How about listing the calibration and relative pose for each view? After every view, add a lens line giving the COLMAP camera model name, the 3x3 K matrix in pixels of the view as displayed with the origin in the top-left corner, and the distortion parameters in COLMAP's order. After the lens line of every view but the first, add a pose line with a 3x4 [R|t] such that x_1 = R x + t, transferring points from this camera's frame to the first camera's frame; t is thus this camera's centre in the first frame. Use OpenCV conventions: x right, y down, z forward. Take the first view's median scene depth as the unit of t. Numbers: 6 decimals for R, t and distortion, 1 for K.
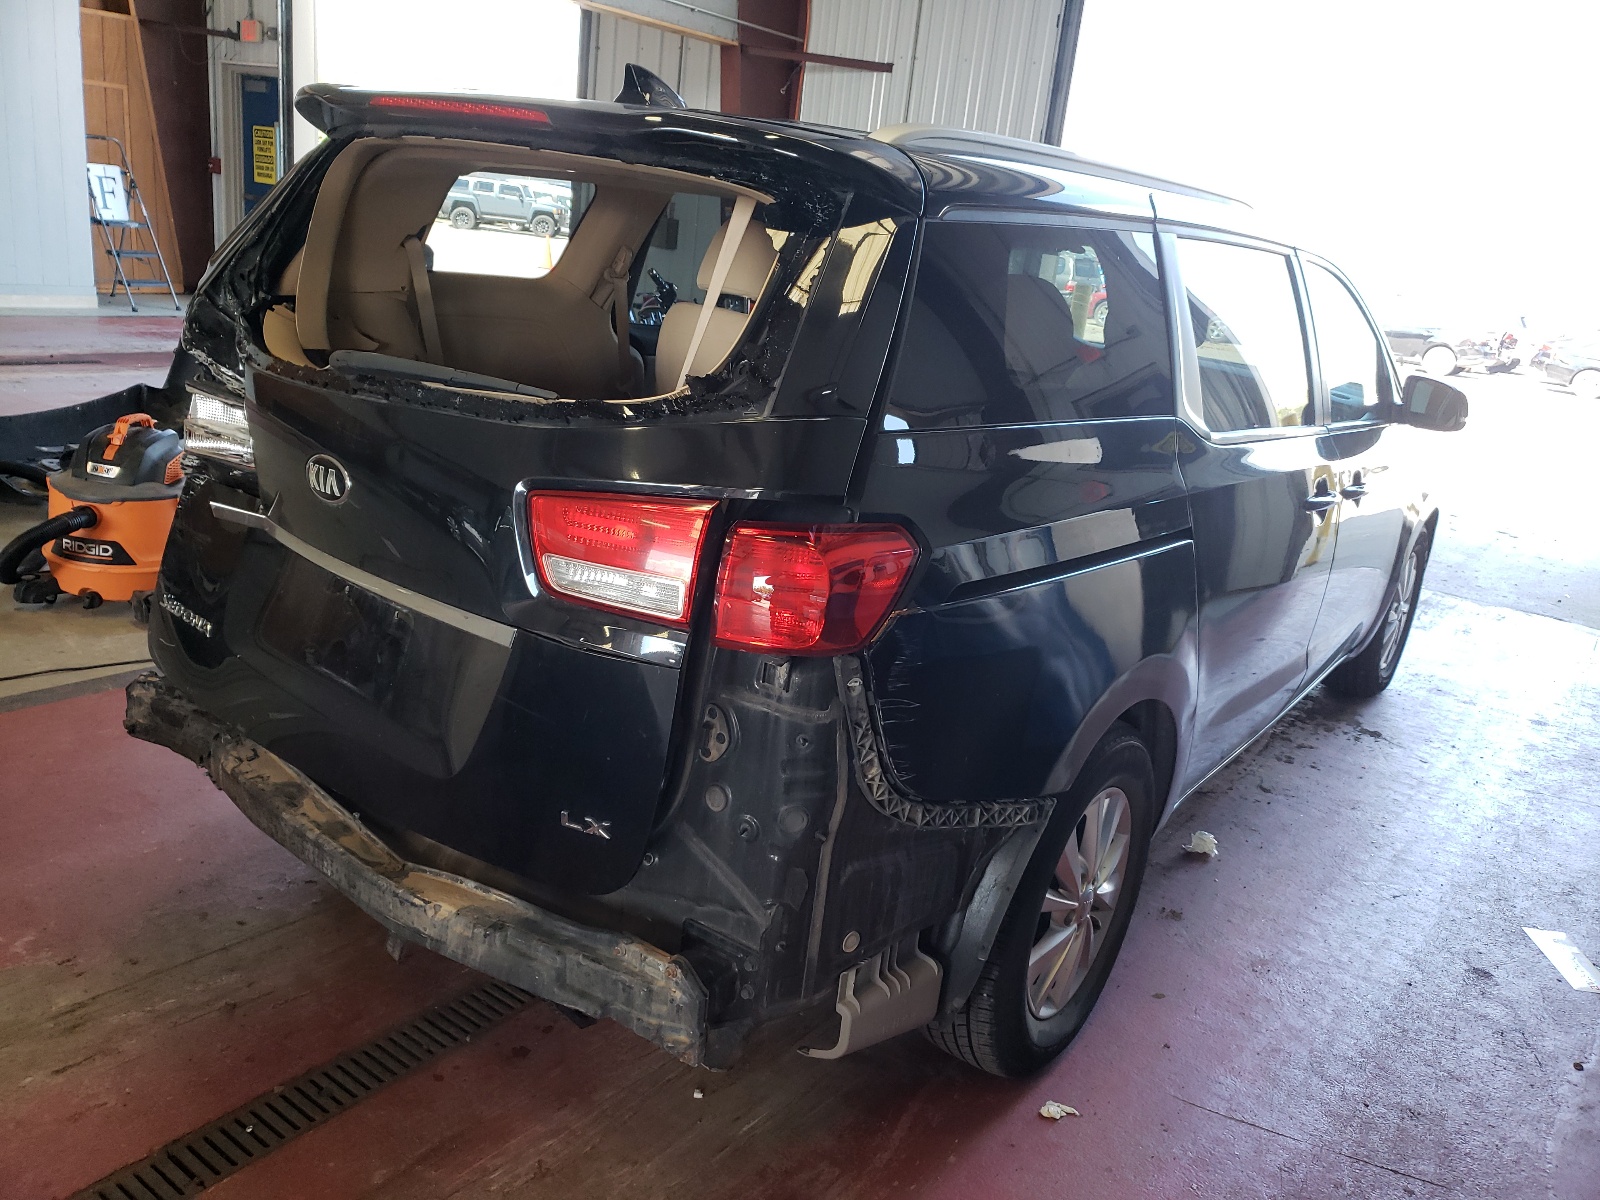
lens RADIAL K [[1223.0, 0, 801.4], [0, 1223.0, 597.3], [0, 0, 1]] dist [0.017132, -0.006092]
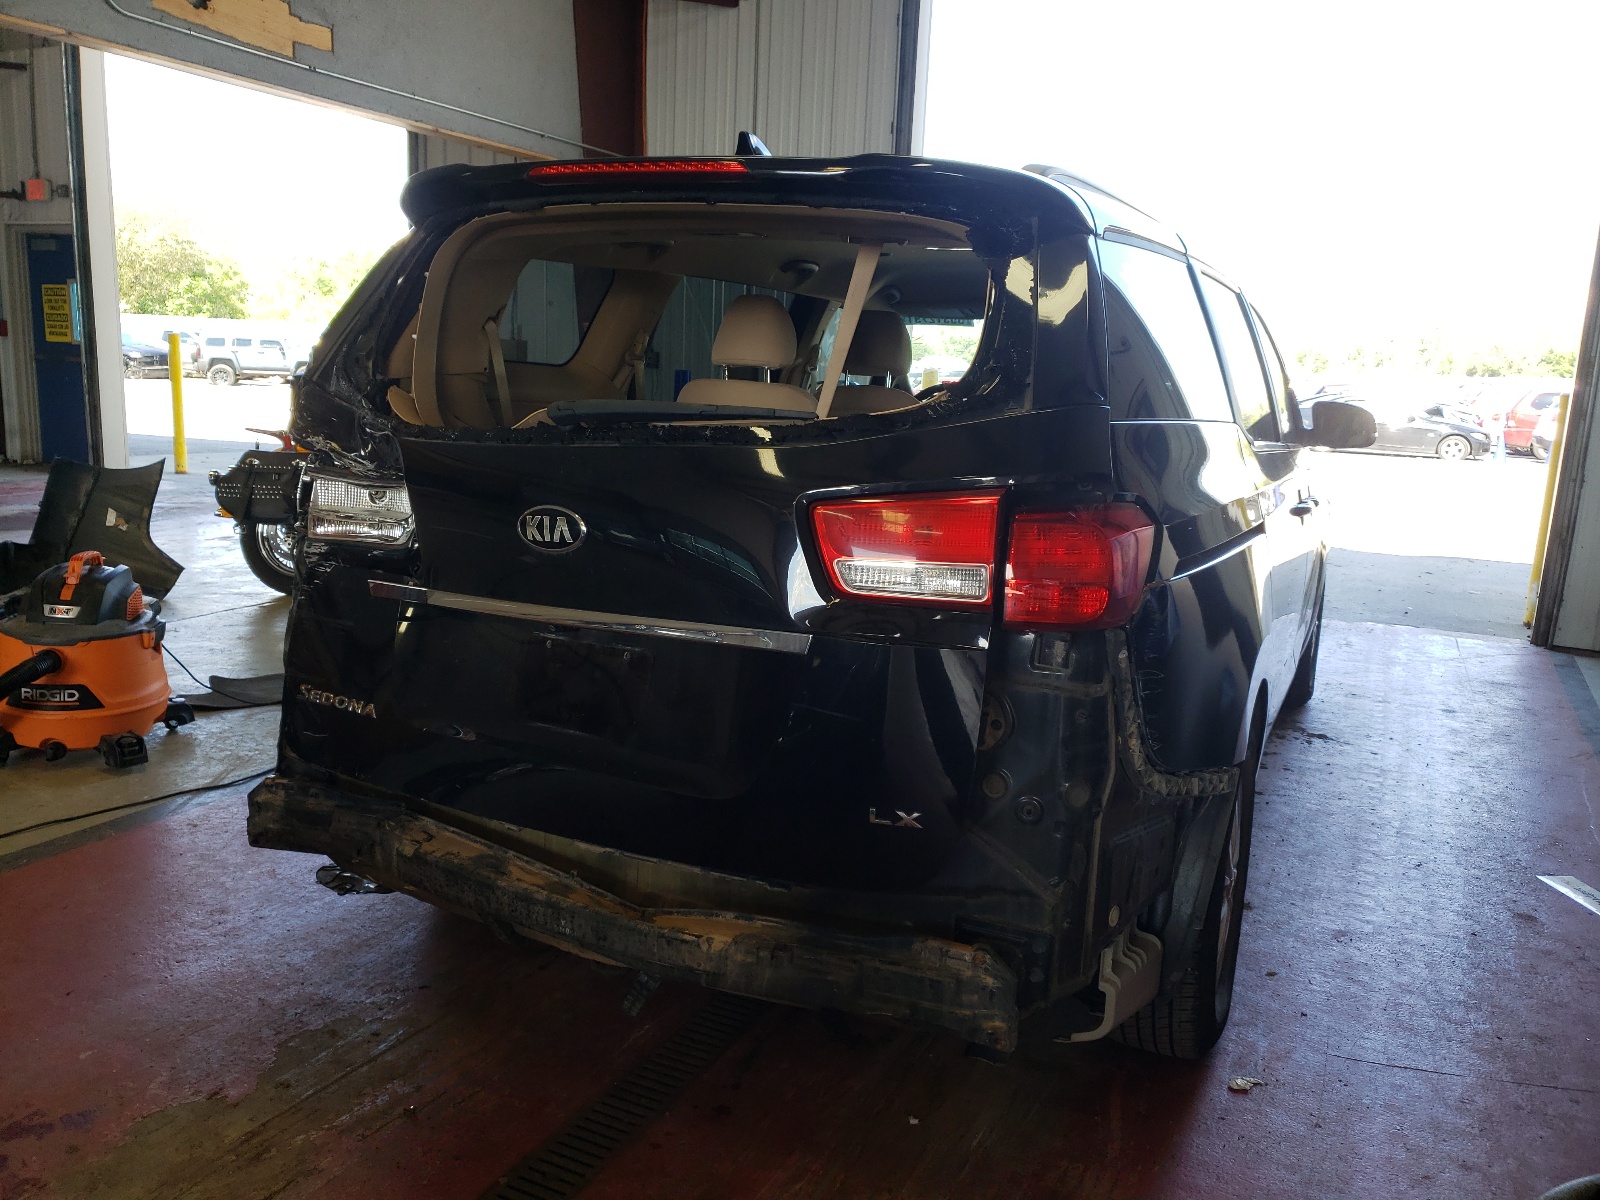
lens RADIAL K [[1223.0, 0, 763.1], [0, 1223.0, 606.0], [0, 0, 1]] dist [0.017132, -0.006092]
pose [[0.984500, -0.104462, 0.140877, -0.285921], [0.116646, 0.989850, -0.081181, 0.054582], [-0.130967, 0.096356, 0.986693, -0.008777]]
